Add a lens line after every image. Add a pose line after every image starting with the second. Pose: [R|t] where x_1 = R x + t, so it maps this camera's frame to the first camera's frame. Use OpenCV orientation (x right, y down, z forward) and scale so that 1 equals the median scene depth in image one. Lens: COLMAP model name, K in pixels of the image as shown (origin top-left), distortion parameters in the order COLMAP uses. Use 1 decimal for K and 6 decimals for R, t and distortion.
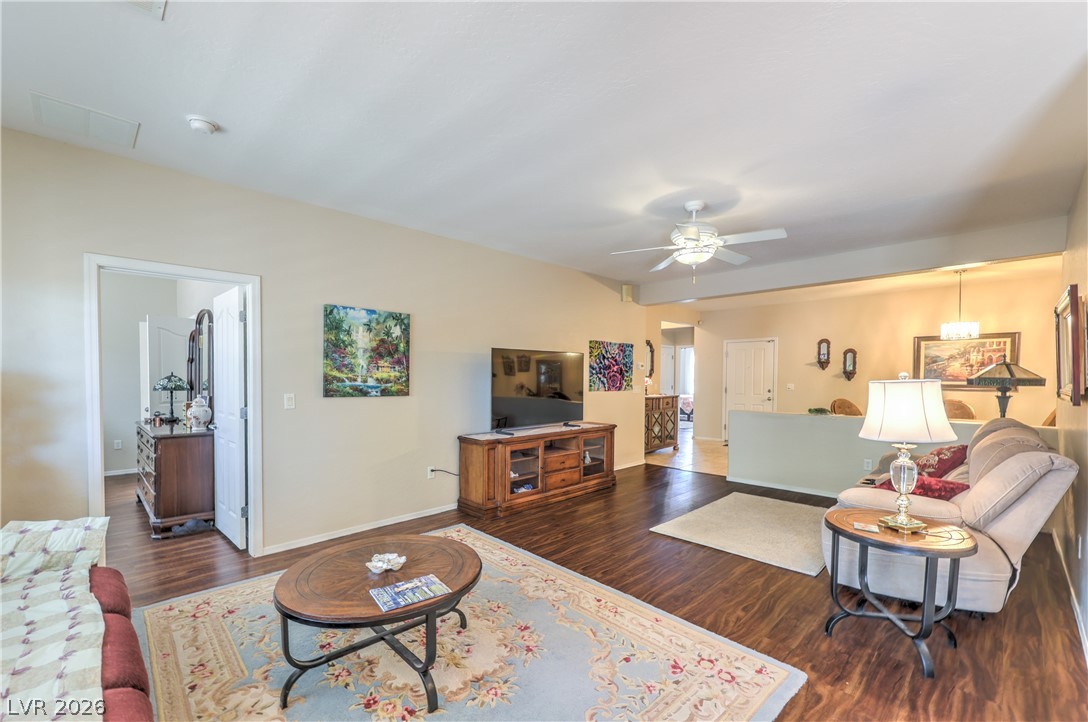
lens RADIAL K [[450.5, 0, 540.8], [0, 450.5, 393.7], [0, 0, 1]] dist [0.001258, 0.000188]
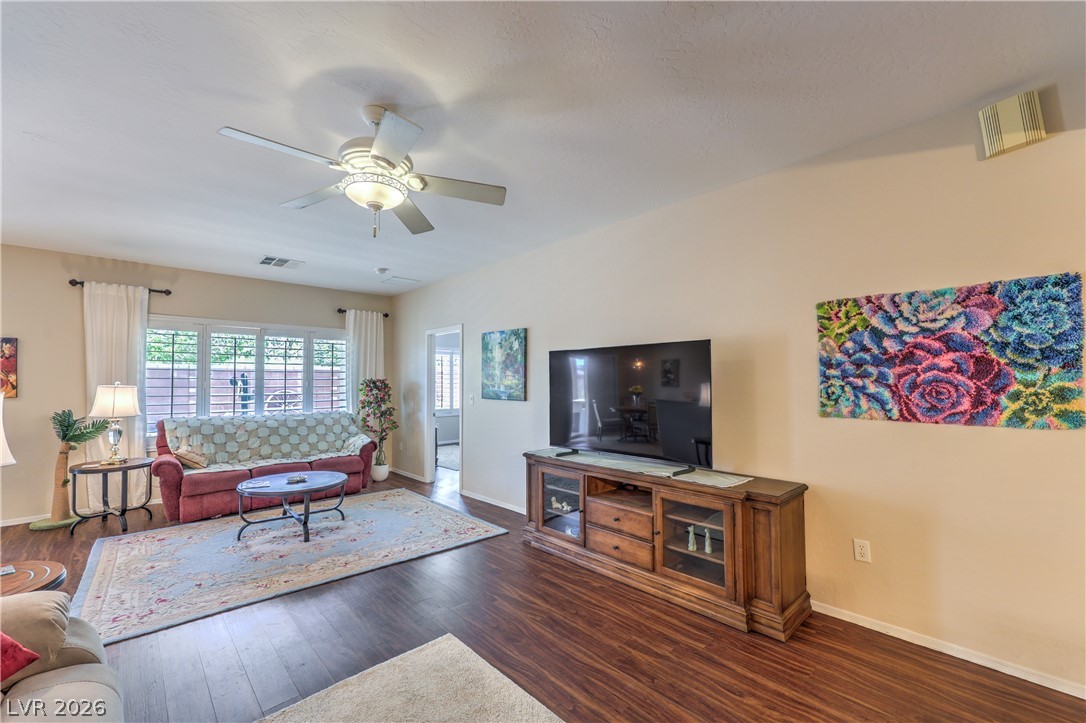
lens RADIAL K [[442.3, 0, 536.2], [0, 442.3, 373.6], [0, 0, 1]] dist [0.000794, 0.000237]
pose [[-0.024522, -0.022497, -0.999446, 0.554548], [-0.036019, 0.999118, -0.021606, -0.028233], [0.999050, 0.035469, -0.025310, 0.732915]]
